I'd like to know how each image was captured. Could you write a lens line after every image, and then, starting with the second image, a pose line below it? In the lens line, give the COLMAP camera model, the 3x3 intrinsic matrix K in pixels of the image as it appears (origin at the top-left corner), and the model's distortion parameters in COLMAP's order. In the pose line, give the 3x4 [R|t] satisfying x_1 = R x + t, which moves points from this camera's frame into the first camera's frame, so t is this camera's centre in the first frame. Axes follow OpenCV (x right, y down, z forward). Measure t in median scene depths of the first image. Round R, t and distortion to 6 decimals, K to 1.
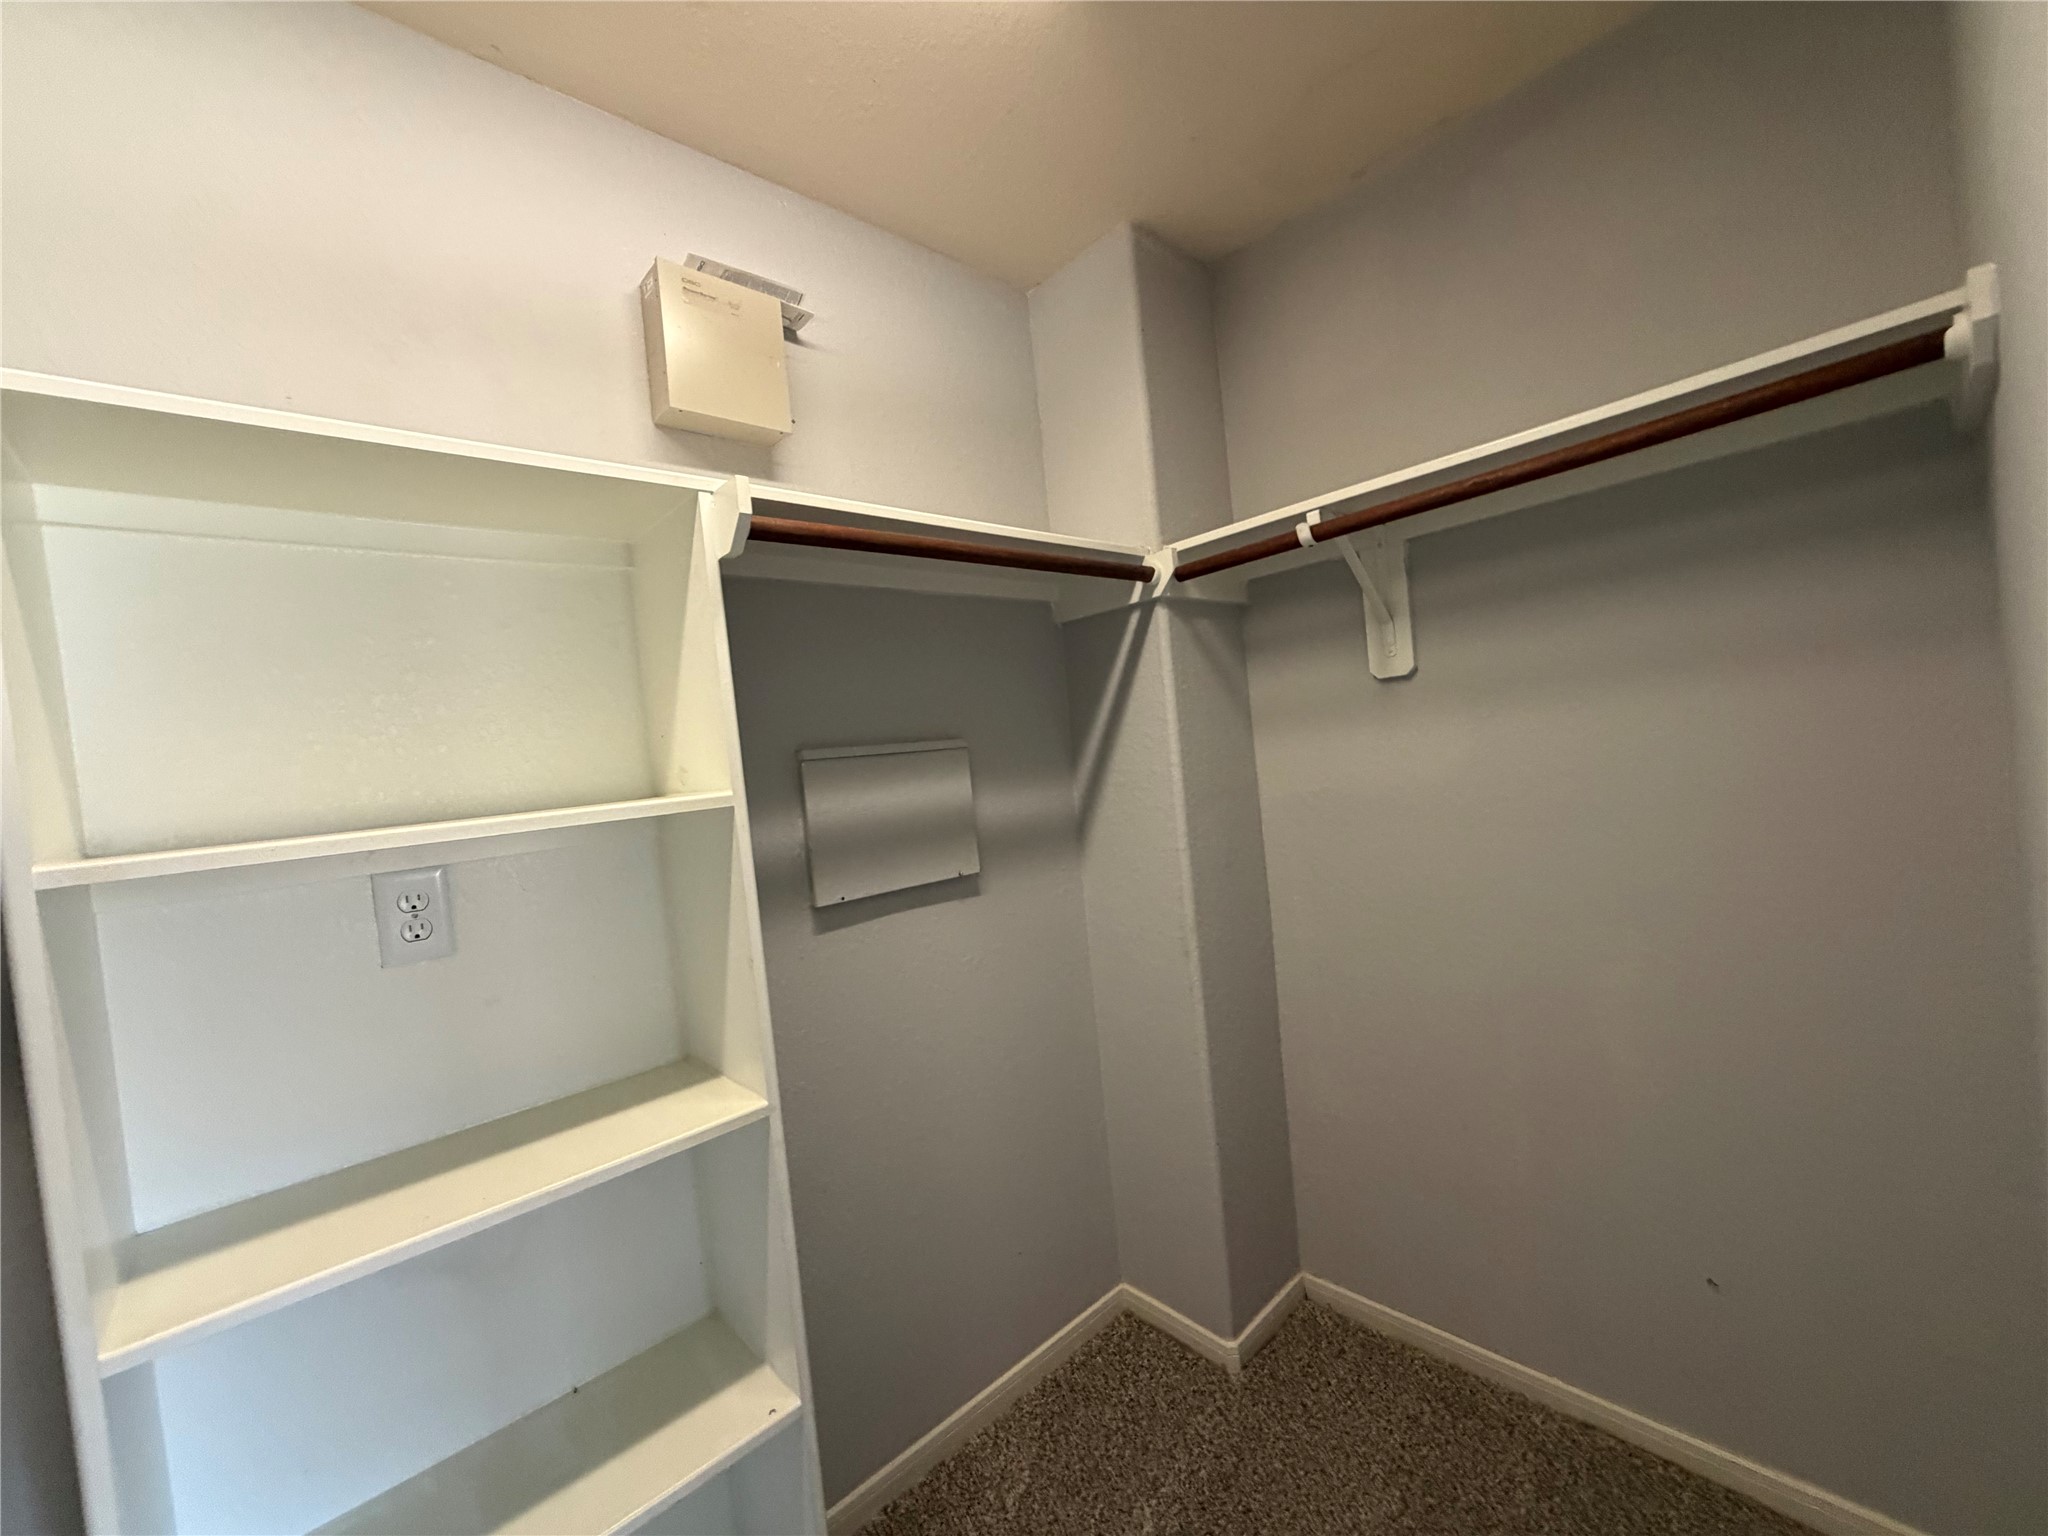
lens RADIAL K [[819.3, 0, 1015.5], [0, 819.3, 769.7], [0, 0, 1]] dist [0.001667, -0.000238]
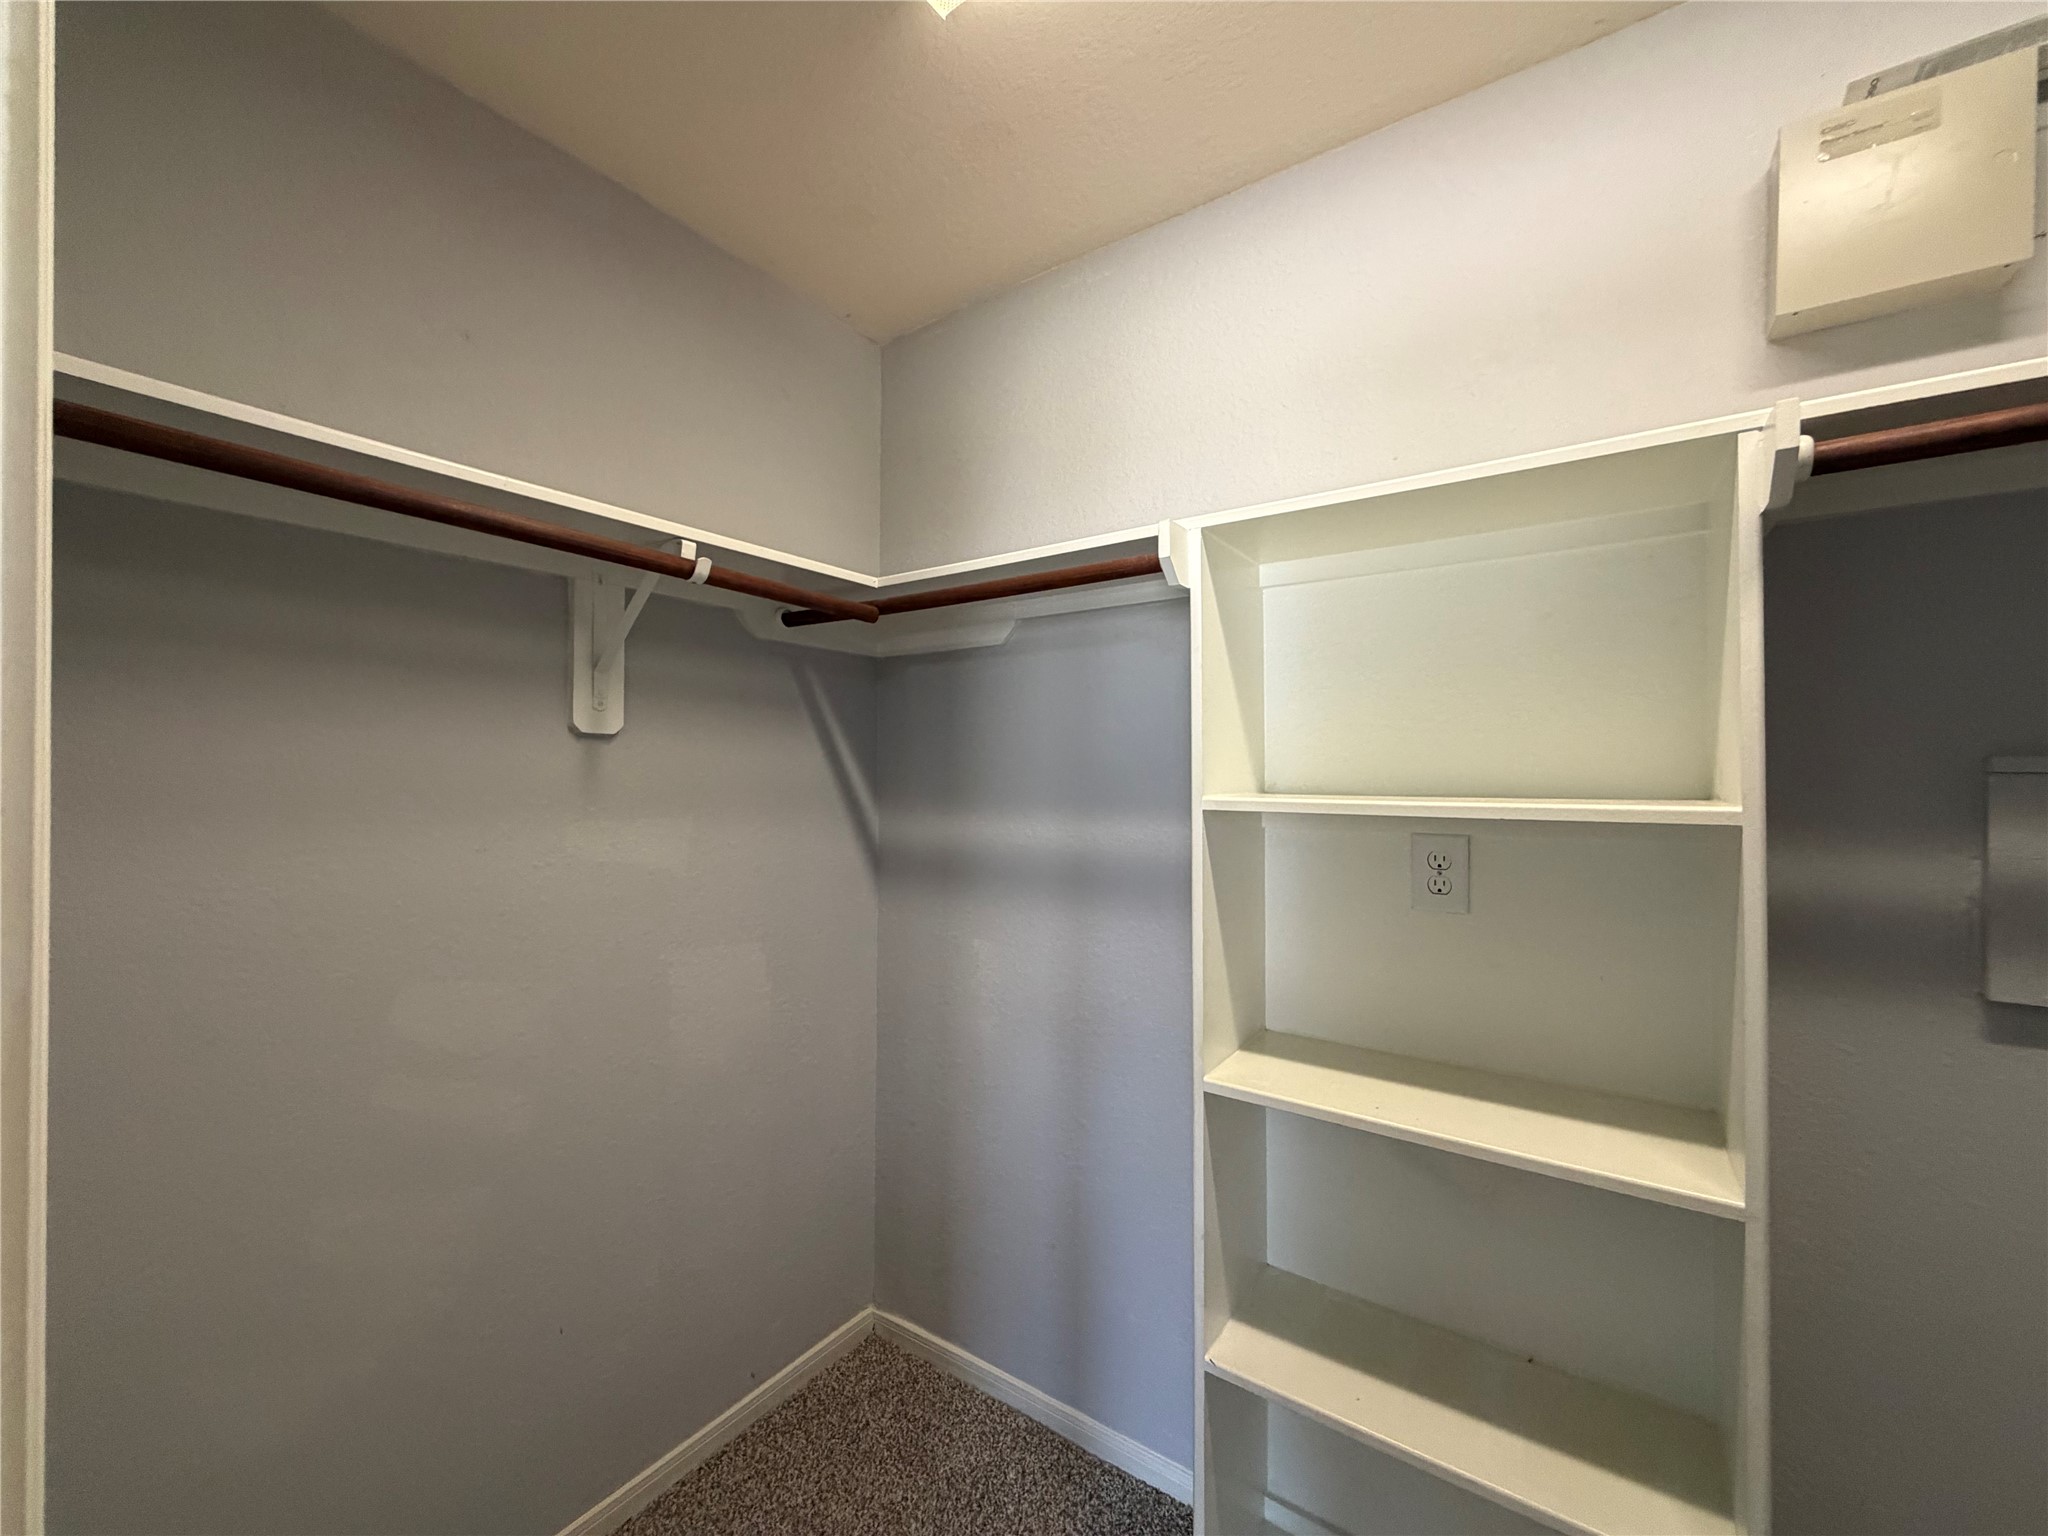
lens RADIAL K [[819.3, 0, 1015.5], [0, 819.3, 769.7], [0, 0, 1]] dist [0.001667, -0.000238]
pose [[0.206547, 0.095602, -0.973755, 0.273055], [-0.045637, 0.995073, 0.088015, -0.046263], [0.977372, 0.026260, 0.209892, 0.137000]]
